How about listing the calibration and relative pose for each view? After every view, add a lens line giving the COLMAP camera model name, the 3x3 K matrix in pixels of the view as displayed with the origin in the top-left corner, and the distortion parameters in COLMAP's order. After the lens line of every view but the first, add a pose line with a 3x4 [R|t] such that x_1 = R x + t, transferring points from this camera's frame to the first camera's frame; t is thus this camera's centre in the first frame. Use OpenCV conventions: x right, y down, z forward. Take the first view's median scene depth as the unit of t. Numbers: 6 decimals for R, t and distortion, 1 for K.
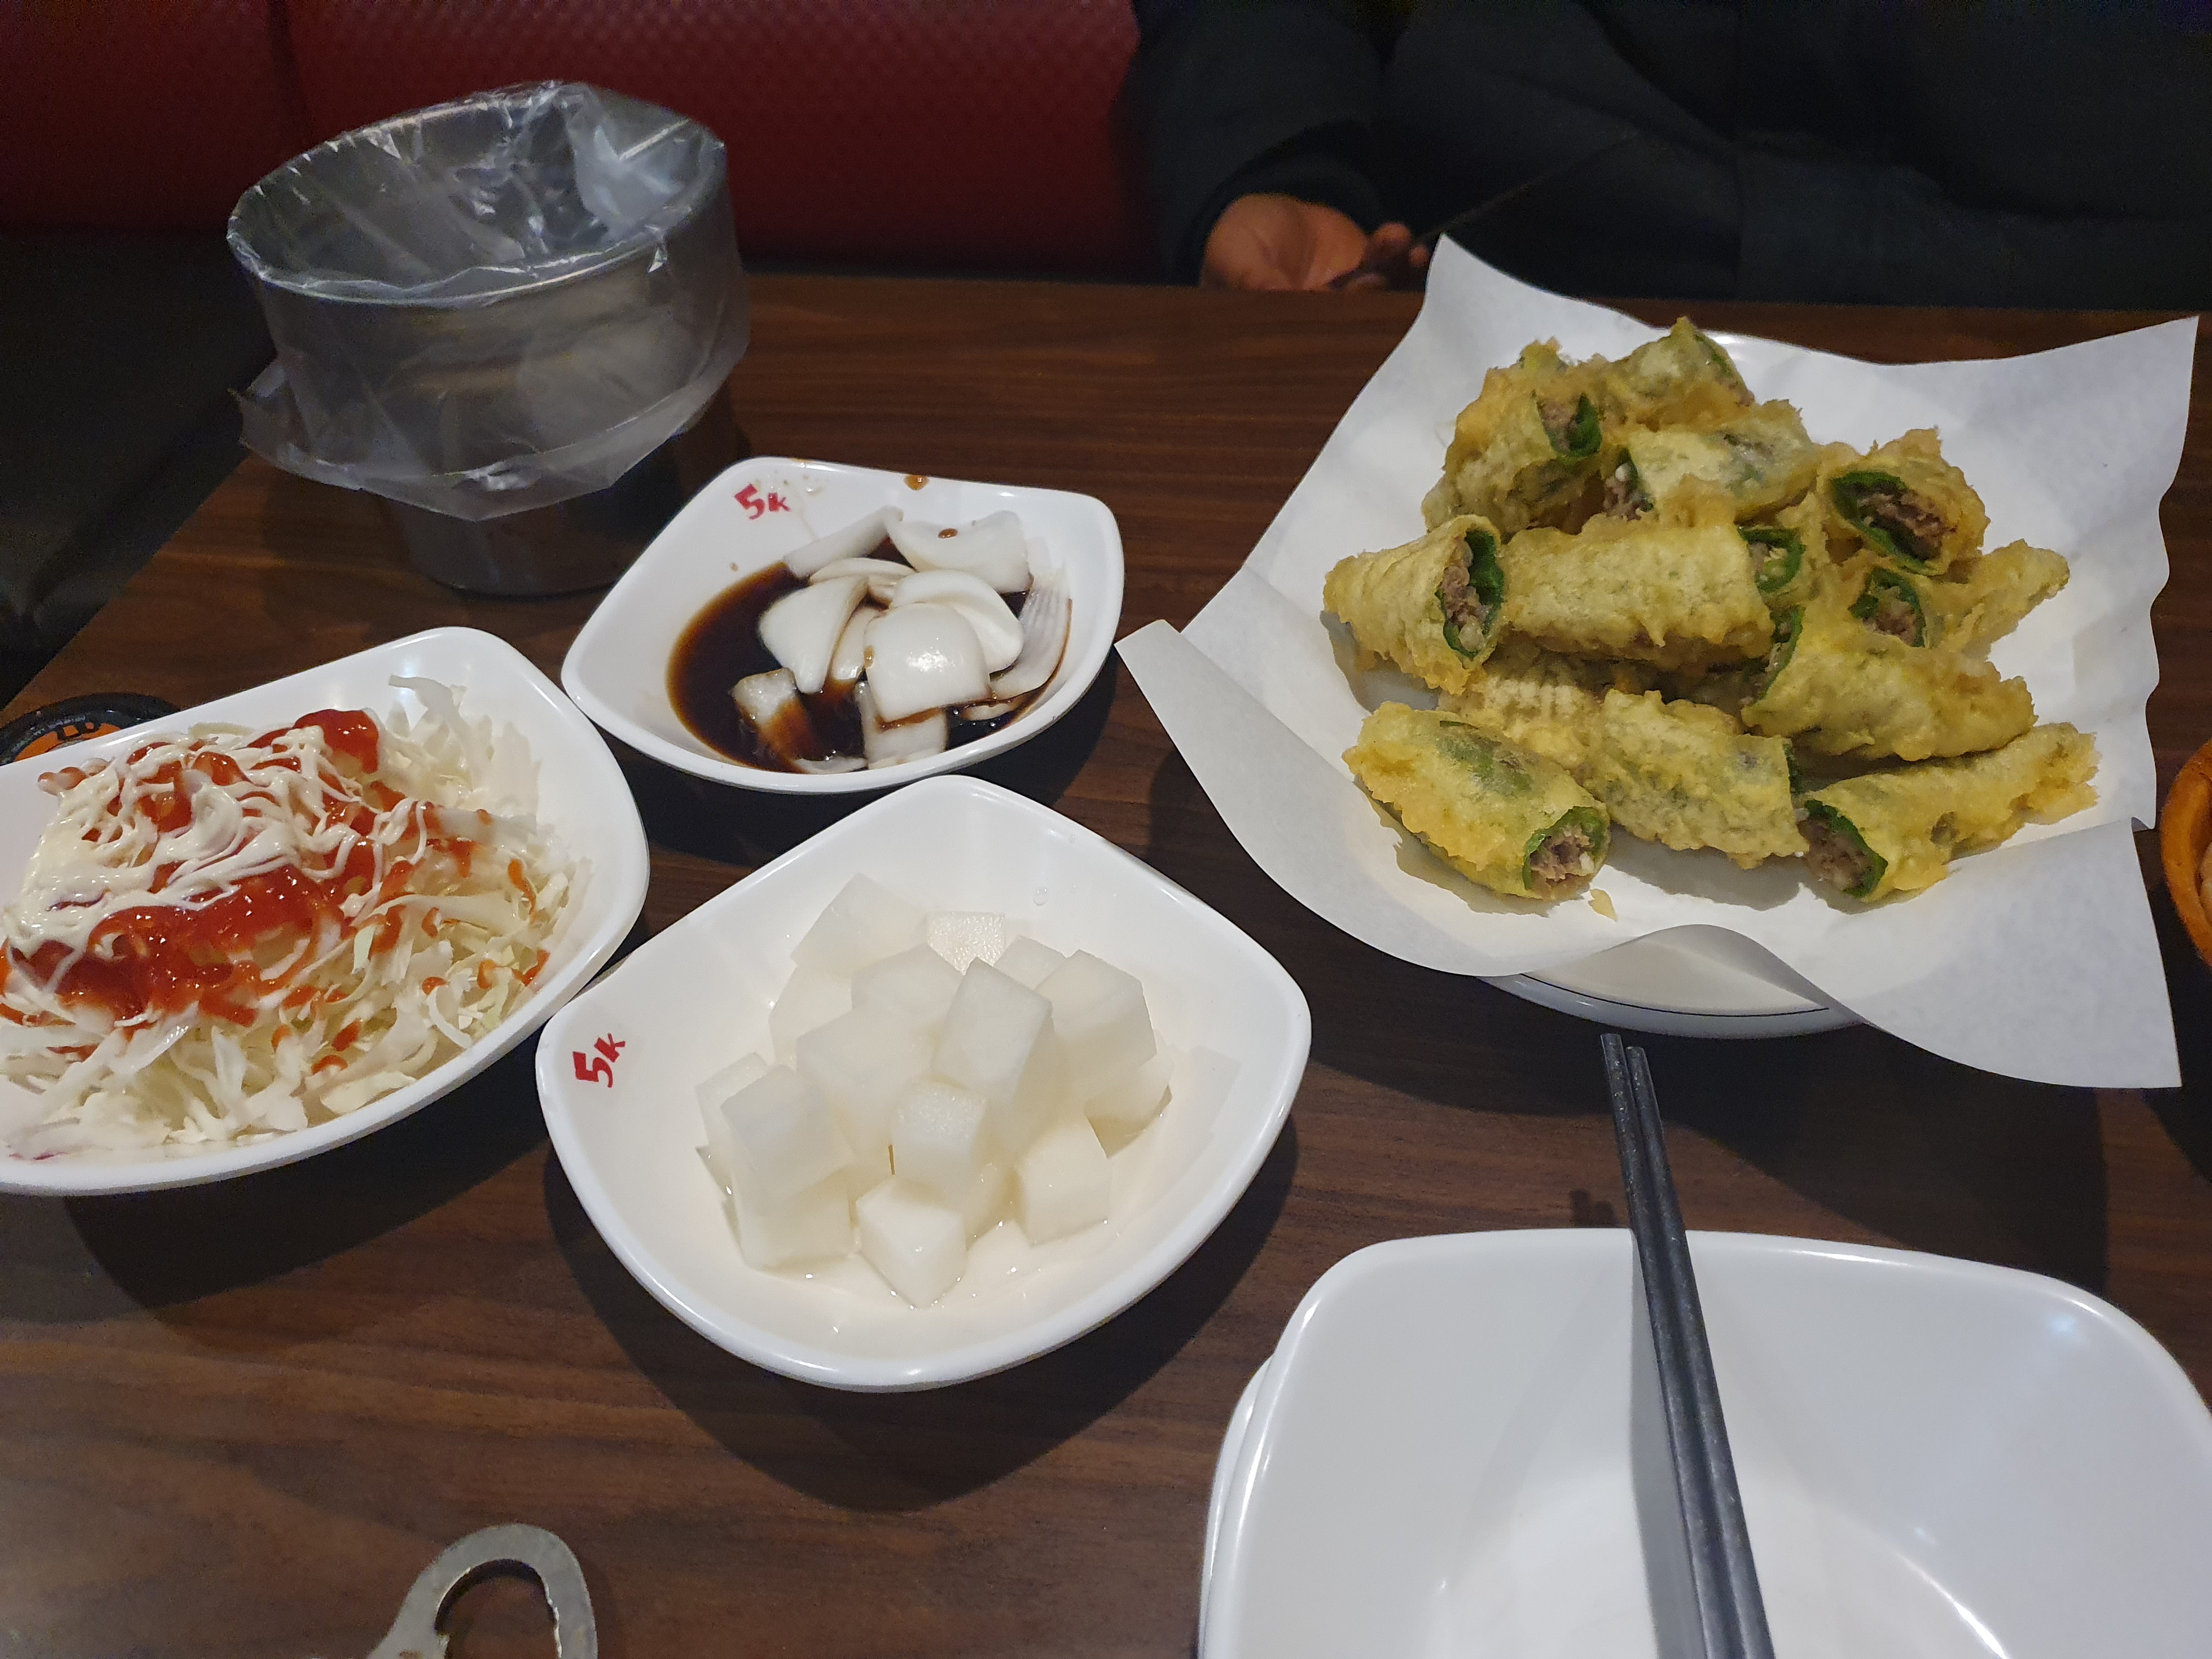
lens RADIAL K [[1822.3, 0, 1137.9], [0, 1822.3, 835.0], [0, 0, 1]] dist [0.090774, -0.129725]
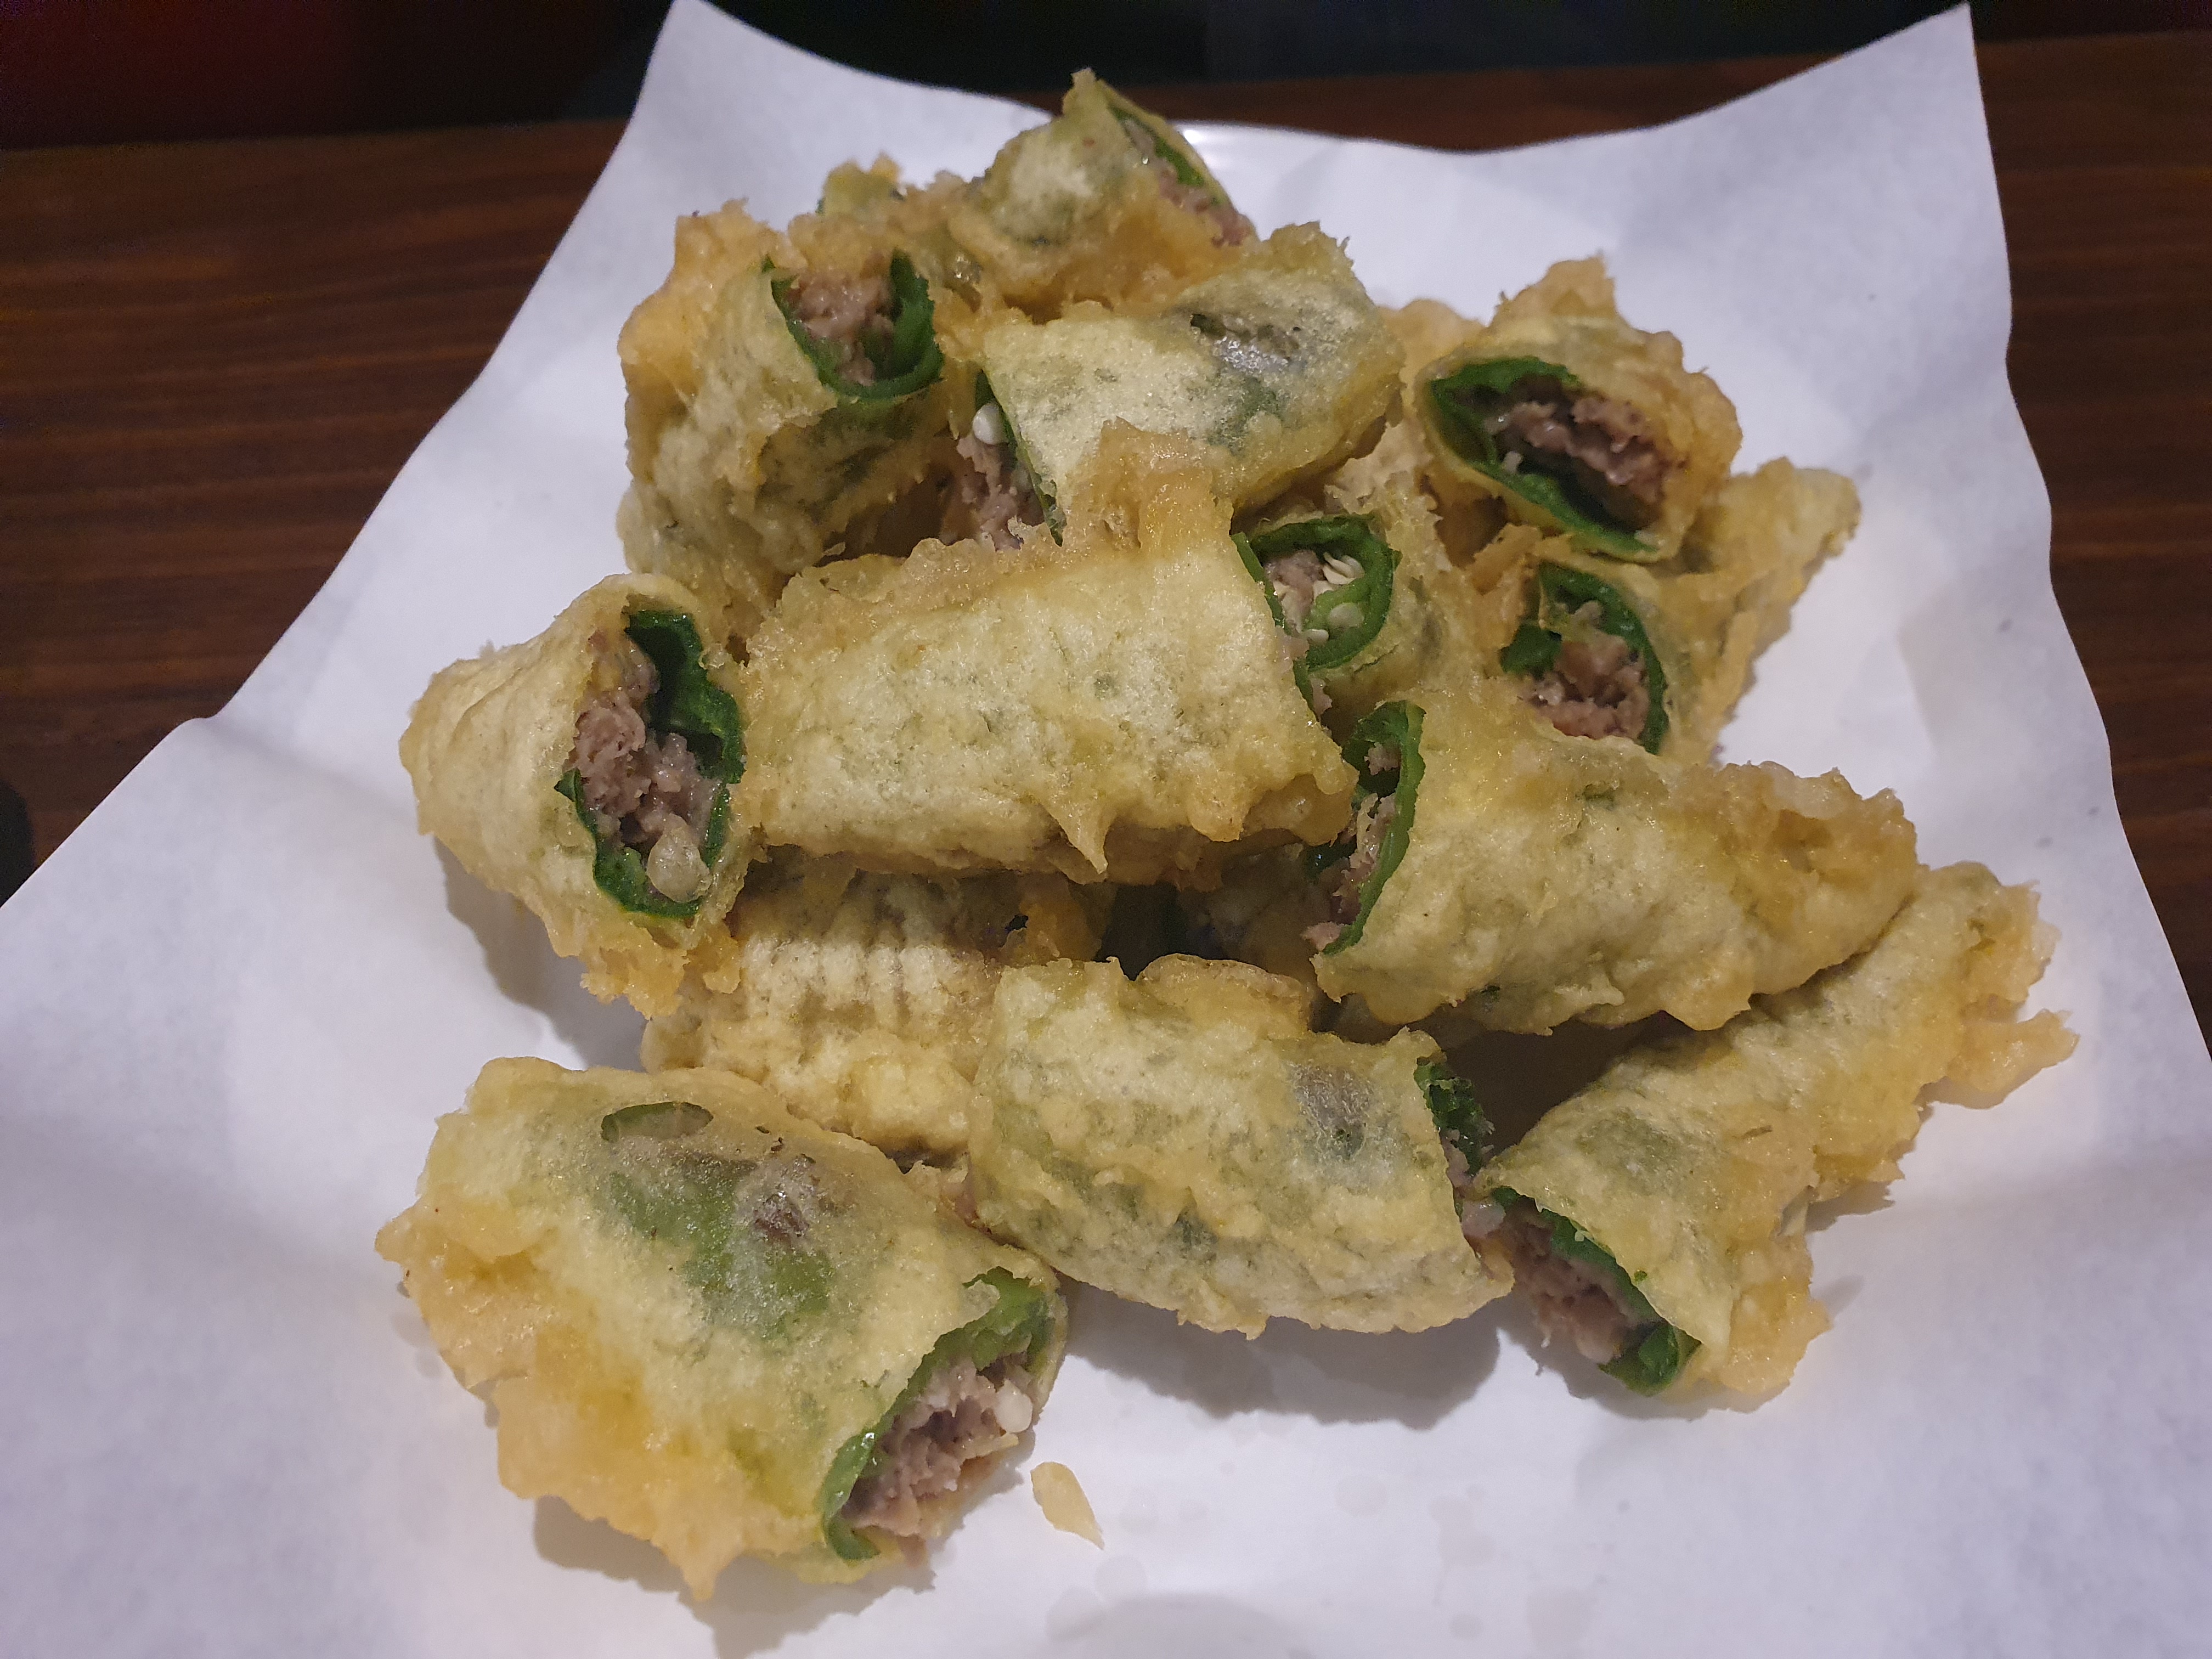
lens RADIAL K [[1822.3, 0, 1137.9], [0, 1822.3, 835.0], [0, 0, 1]] dist [0.090774, -0.129725]
pose [[0.970731, -0.161501, 0.177760, 0.206331], [0.150498, 0.985850, 0.073824, -0.127872], [-0.187168, -0.044911, 0.981301, 0.560314]]
